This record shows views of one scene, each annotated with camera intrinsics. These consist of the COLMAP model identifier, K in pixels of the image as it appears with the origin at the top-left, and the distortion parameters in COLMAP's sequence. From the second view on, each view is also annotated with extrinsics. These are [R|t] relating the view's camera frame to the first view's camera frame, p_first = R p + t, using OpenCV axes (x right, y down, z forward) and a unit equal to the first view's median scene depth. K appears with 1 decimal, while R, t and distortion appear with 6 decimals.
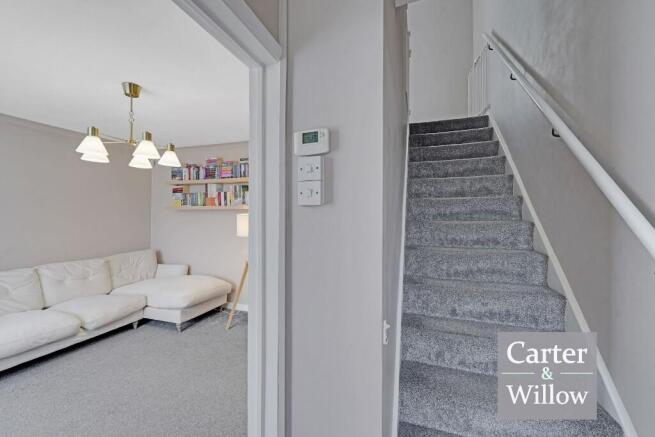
lens RADIAL K [[271.2, 0, 323.4], [0, 271.2, 212.6], [0, 0, 1]] dist [0.000253, -0.000144]
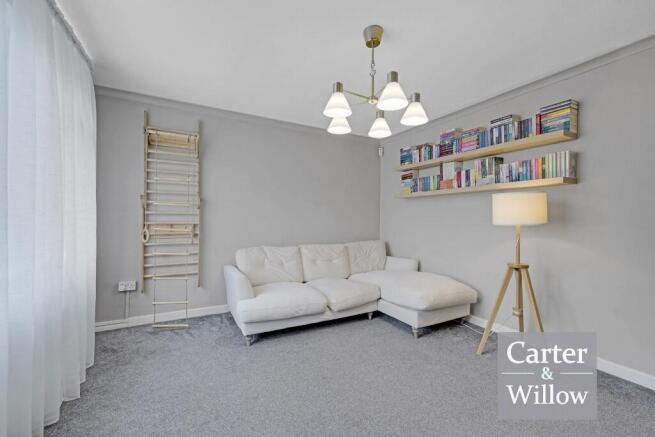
lens RADIAL K [[271.2, 0, 323.4], [0, 271.2, 212.6], [0, 0, 1]] dist [0.000253, -0.000144]
pose [[0.736263, -0.006745, -0.676662, -0.148895], [-0.000982, 0.999939, -0.011036, 0.055975], [0.676695, 0.008790, 0.736211, 0.164996]]
